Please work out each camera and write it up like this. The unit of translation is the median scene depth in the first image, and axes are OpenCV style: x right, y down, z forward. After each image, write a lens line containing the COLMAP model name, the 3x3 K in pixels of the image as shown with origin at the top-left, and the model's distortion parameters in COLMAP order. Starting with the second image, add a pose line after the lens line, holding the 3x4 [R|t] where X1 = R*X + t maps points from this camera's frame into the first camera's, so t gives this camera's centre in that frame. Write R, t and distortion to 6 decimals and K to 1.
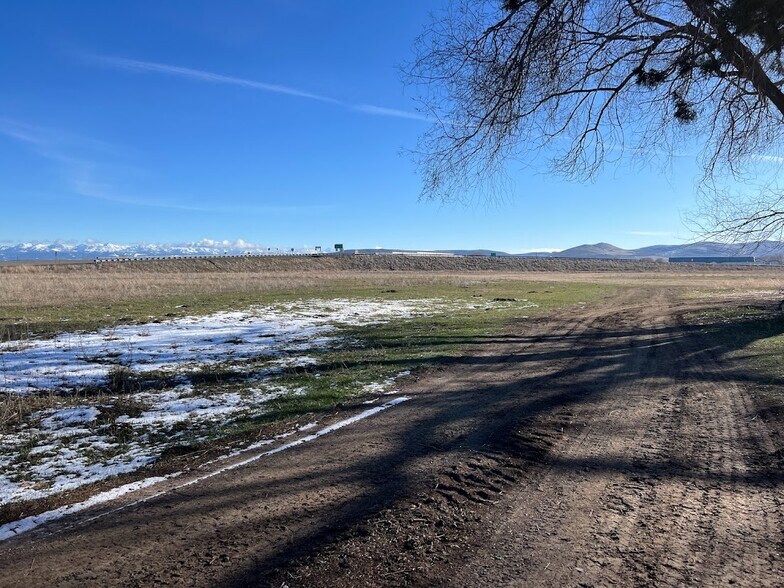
lens RADIAL K [[589.0, 0, 396.6], [0, 589.0, 292.8], [0, 0, 1]] dist [0.070062, -0.000216]
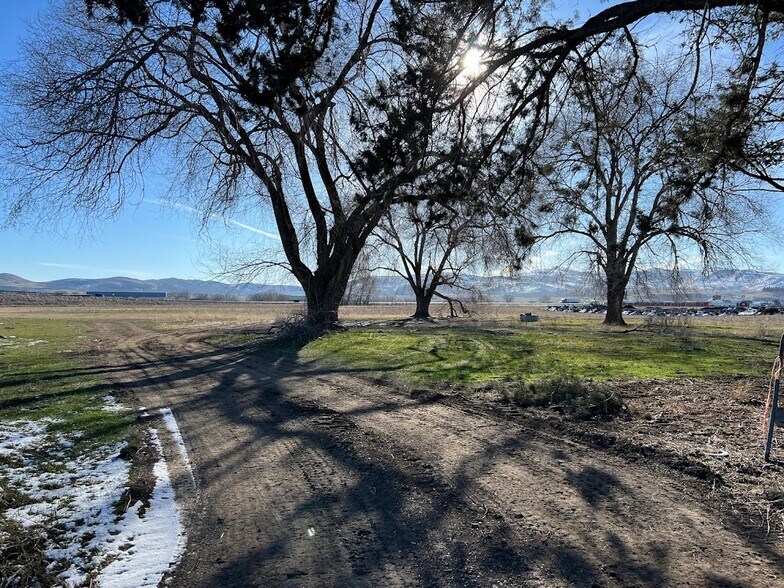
lens RADIAL K [[589.0, 0, 393.6], [0, 589.0, 297.0], [0, 0, 1]] dist [0.070062, -0.000216]
pose [[0.620787, 0.009773, 0.783918, -0.185914], [0.029749, 0.998908, -0.036011, 0.001931], [-0.783414, 0.045676, 0.619819, -0.036979]]
